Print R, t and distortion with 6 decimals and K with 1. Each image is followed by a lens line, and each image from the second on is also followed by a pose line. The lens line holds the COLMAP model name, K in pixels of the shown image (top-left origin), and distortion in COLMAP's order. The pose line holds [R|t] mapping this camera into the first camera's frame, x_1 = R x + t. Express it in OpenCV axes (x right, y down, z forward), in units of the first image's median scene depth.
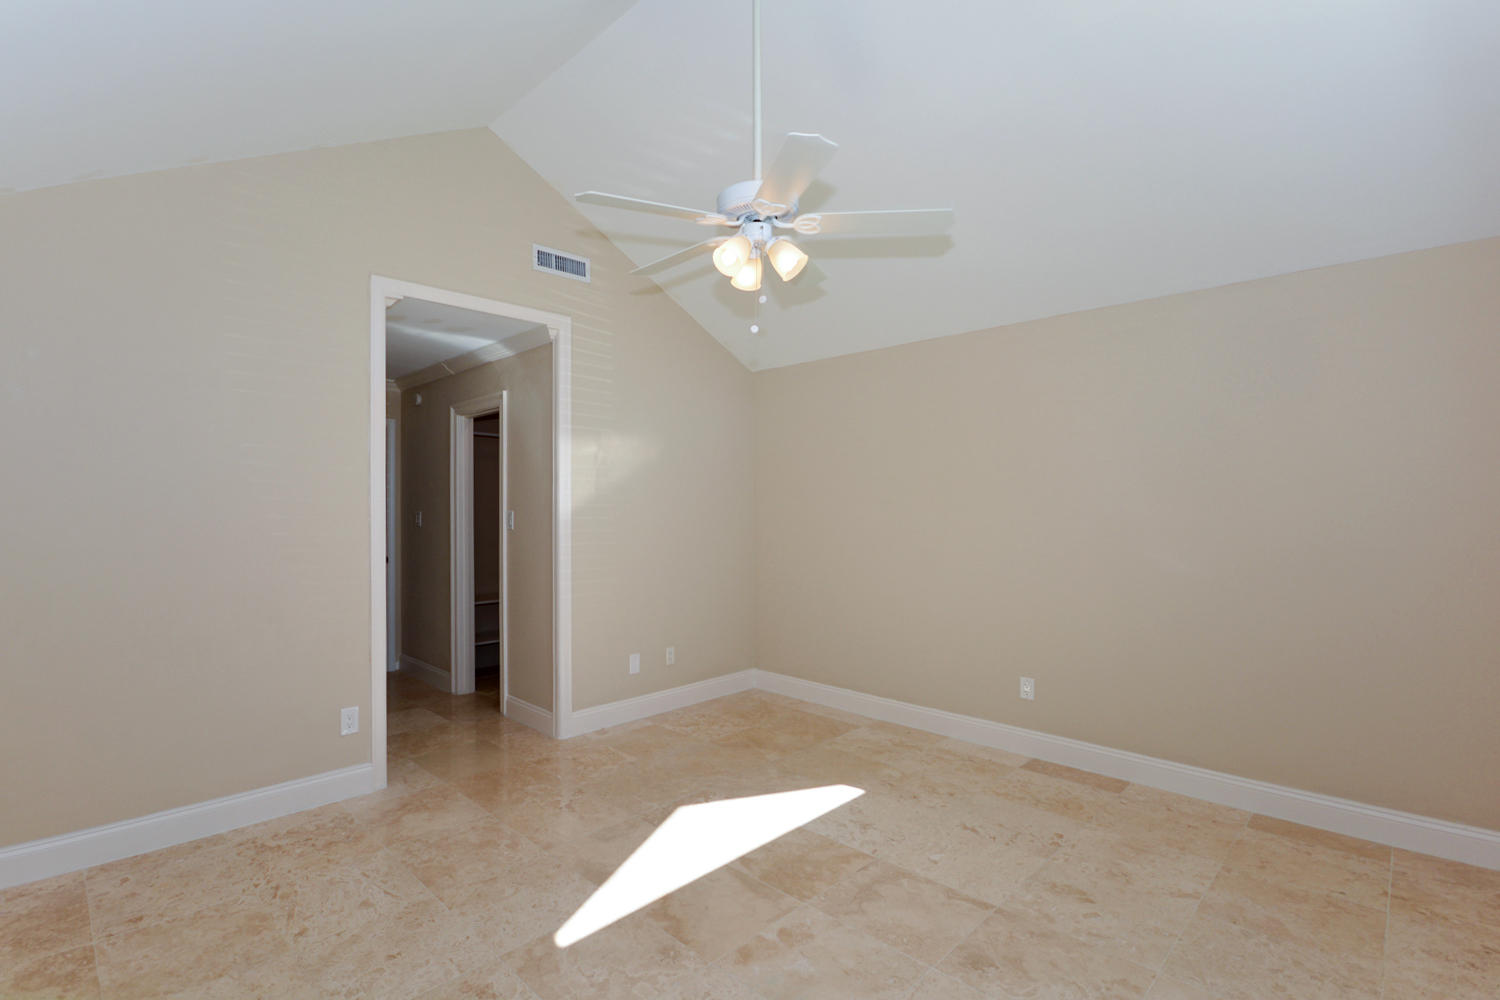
lens RADIAL K [[676.2, 0, 670.8], [0, 676.2, 499.5], [0, 0, 1]] dist [-0.003450, -0.000263]
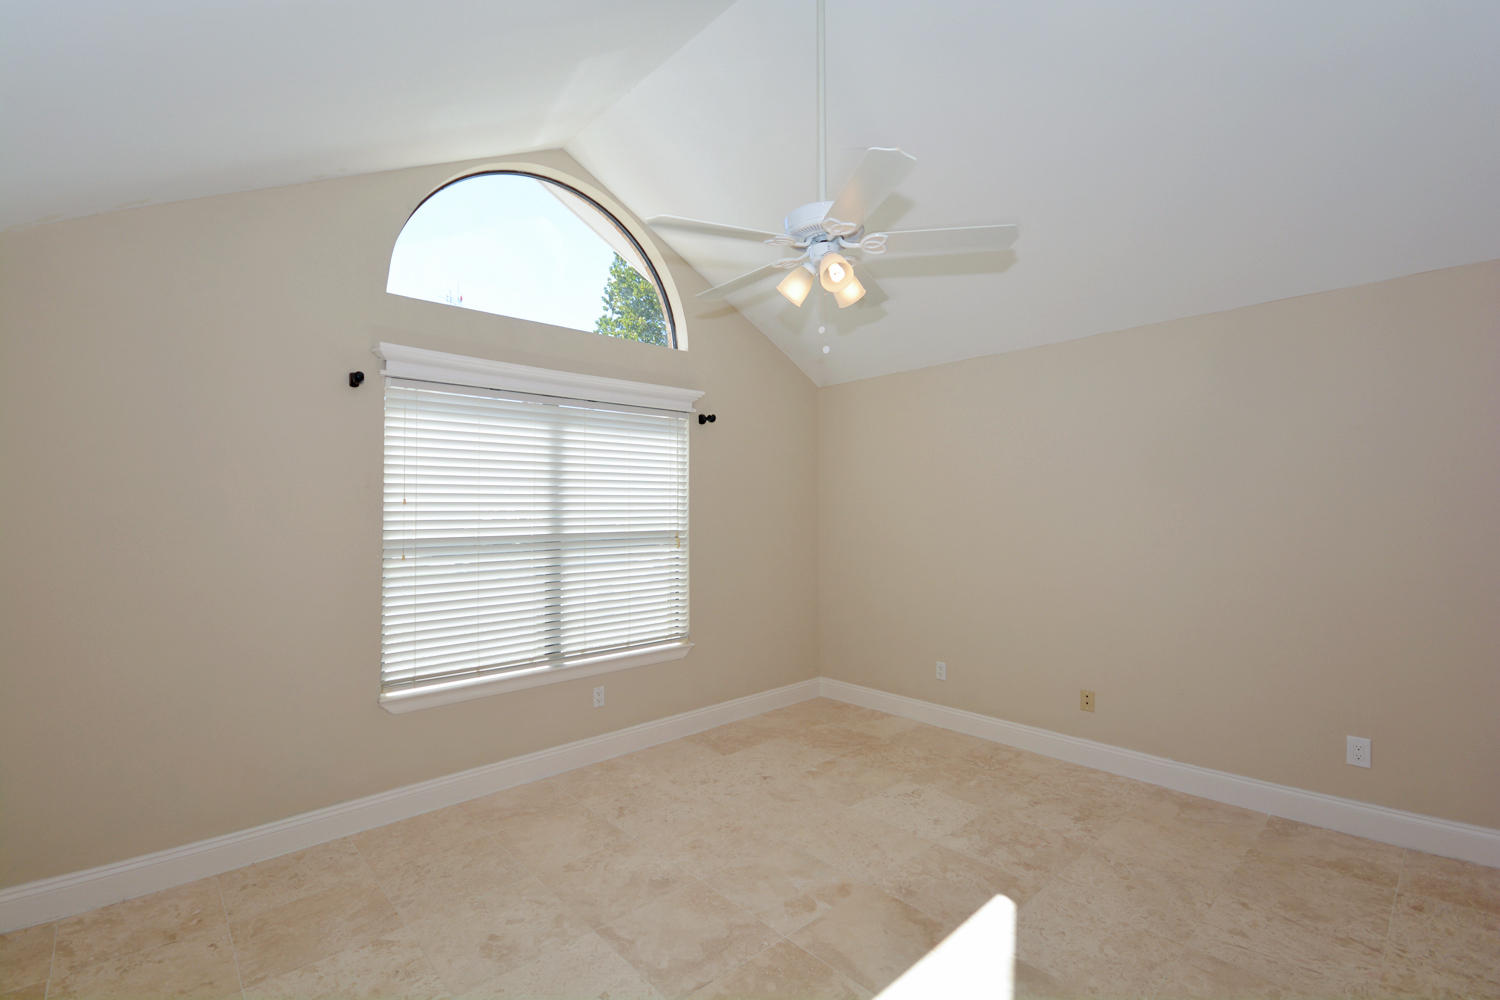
lens RADIAL K [[669.1, 0, 747.1], [0, 669.1, 490.4], [0, 0, 1]] dist [-0.005142, -0.000619]
pose [[-0.999901, 0.010864, -0.008957, 0.240046], [0.011276, 0.998814, -0.047358, 0.002592], [0.008432, -0.047455, -0.998838, 1.868188]]
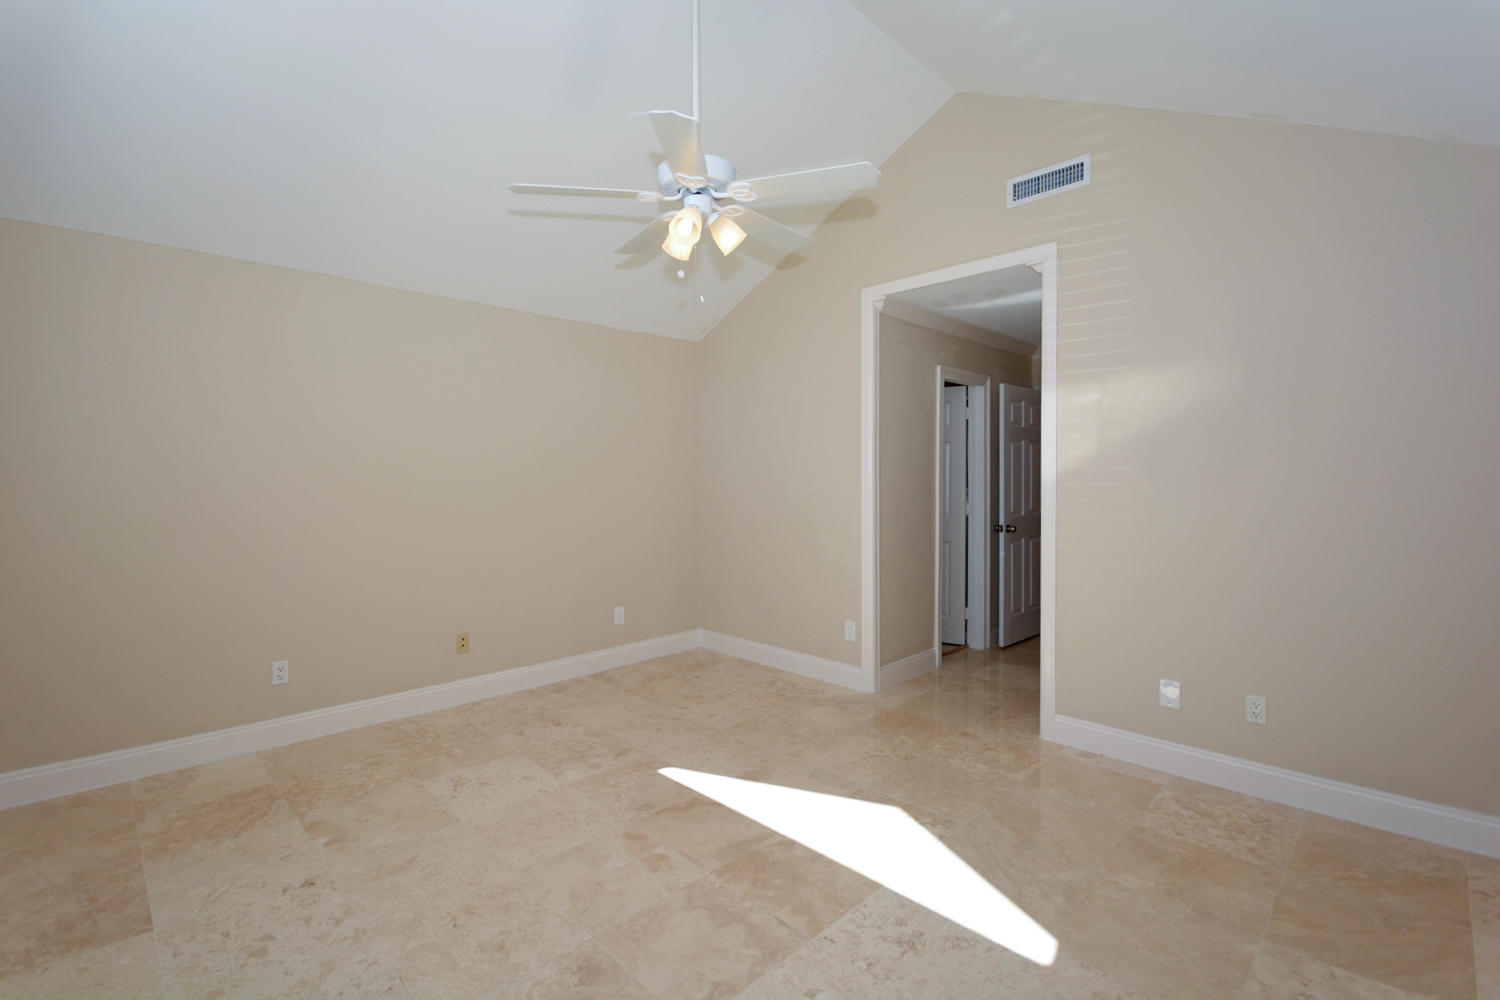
lens RADIAL K [[669.1, 0, 747.1], [0, 669.1, 490.4], [0, 0, 1]] dist [-0.005142, -0.000619]
pose [[0.054609, 0.023698, -0.998227, 1.091186], [0.014222, 0.999598, 0.024509, 0.016663], [0.998407, -0.015535, 0.054250, 0.952309]]
